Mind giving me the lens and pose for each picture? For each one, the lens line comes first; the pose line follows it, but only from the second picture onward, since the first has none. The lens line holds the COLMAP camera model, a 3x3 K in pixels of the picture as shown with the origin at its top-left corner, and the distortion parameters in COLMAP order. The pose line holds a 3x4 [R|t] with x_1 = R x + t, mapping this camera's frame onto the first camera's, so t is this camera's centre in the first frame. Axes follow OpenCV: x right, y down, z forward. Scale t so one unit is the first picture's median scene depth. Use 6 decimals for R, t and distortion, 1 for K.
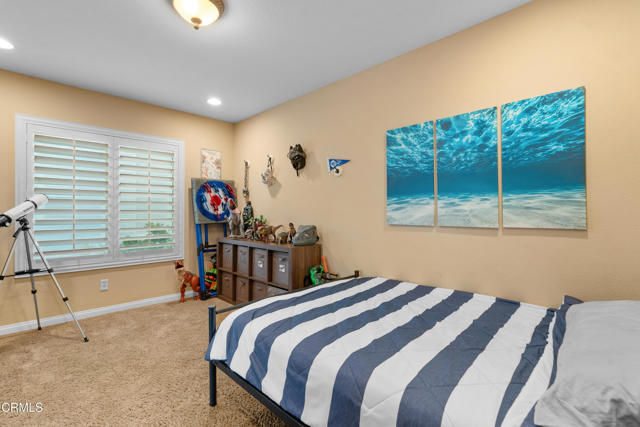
lens RADIAL K [[294.2, 0, 320.0], [0, 294.2, 210.7], [0, 0, 1]] dist [-0.004353, 0.003590]
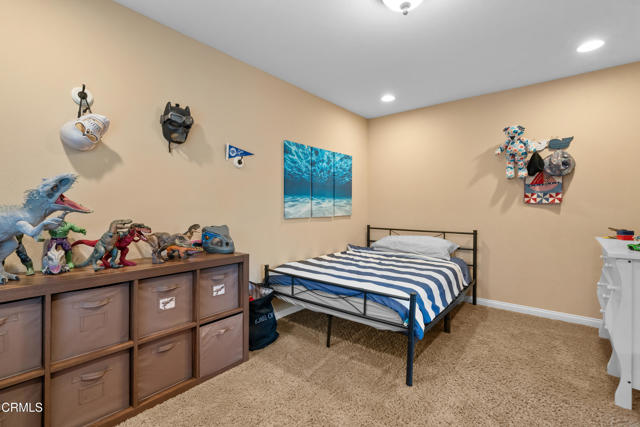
lens RADIAL K [[294.2, 0, 320.0], [0, 294.2, 210.6], [0, 0, 1]] dist [-0.004353, 0.003590]
pose [[-0.094374, -0.003445, 0.995531, -1.038233], [0.002574, 0.999990, 0.003705, 0.011070], [-0.995533, 0.002912, -0.094364, 1.036343]]
